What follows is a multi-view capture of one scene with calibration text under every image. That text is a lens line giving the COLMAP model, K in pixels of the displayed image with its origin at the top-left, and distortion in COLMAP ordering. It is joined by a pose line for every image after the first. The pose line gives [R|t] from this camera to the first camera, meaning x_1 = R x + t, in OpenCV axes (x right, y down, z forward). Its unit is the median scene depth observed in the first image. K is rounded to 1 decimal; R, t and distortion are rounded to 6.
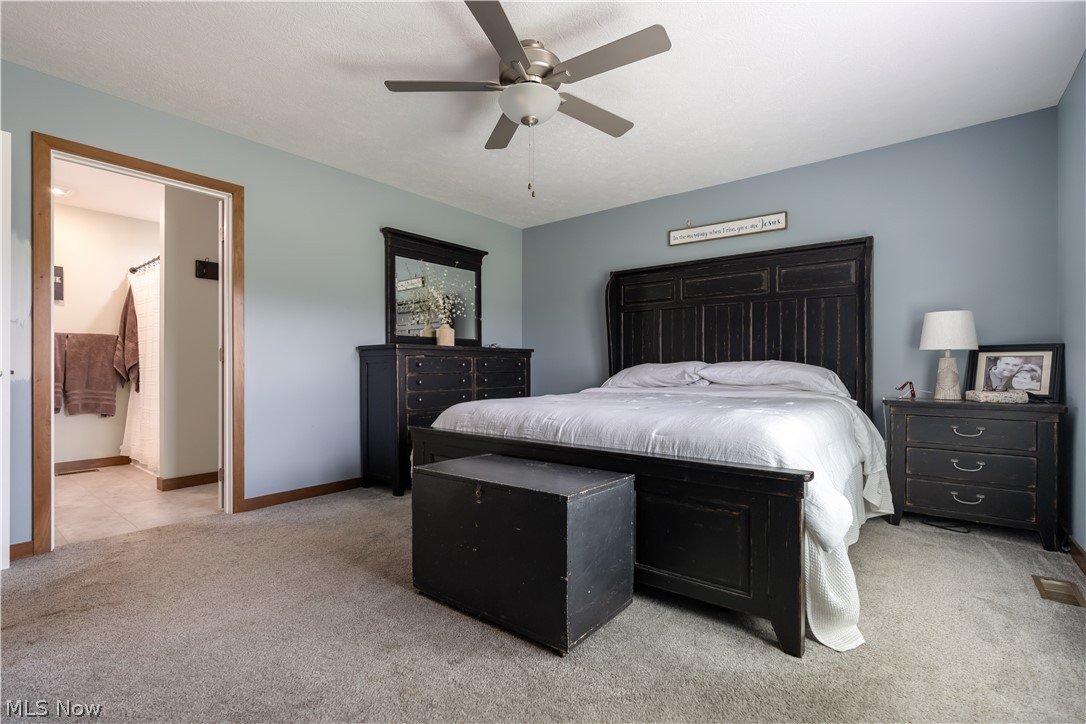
lens RADIAL K [[489.7, 0, 549.3], [0, 489.7, 364.1], [0, 0, 1]] dist [0.000109, 0.000751]
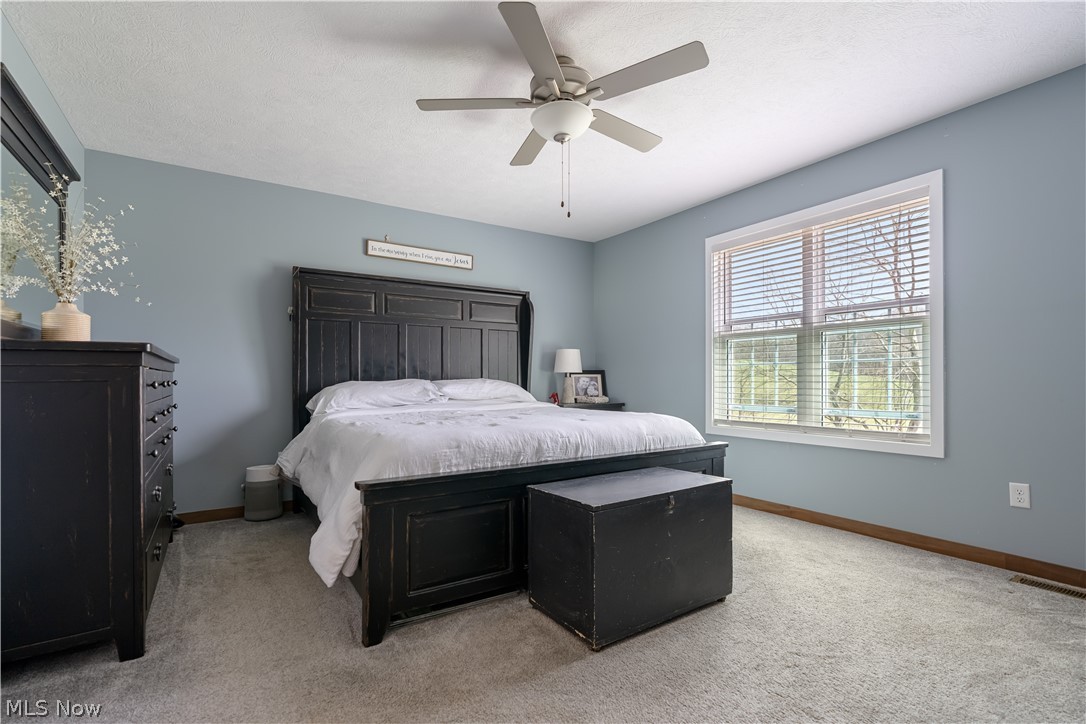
lens RADIAL K [[489.7, 0, 544.4], [0, 489.7, 371.9], [0, 0, 1]] dist [0.000109, 0.000751]
pose [[0.331777, 0.014370, 0.943249, -0.772648], [-0.000883, 0.999888, -0.014922, -0.007040], [-0.943358, 0.004118, 0.331752, 0.554093]]
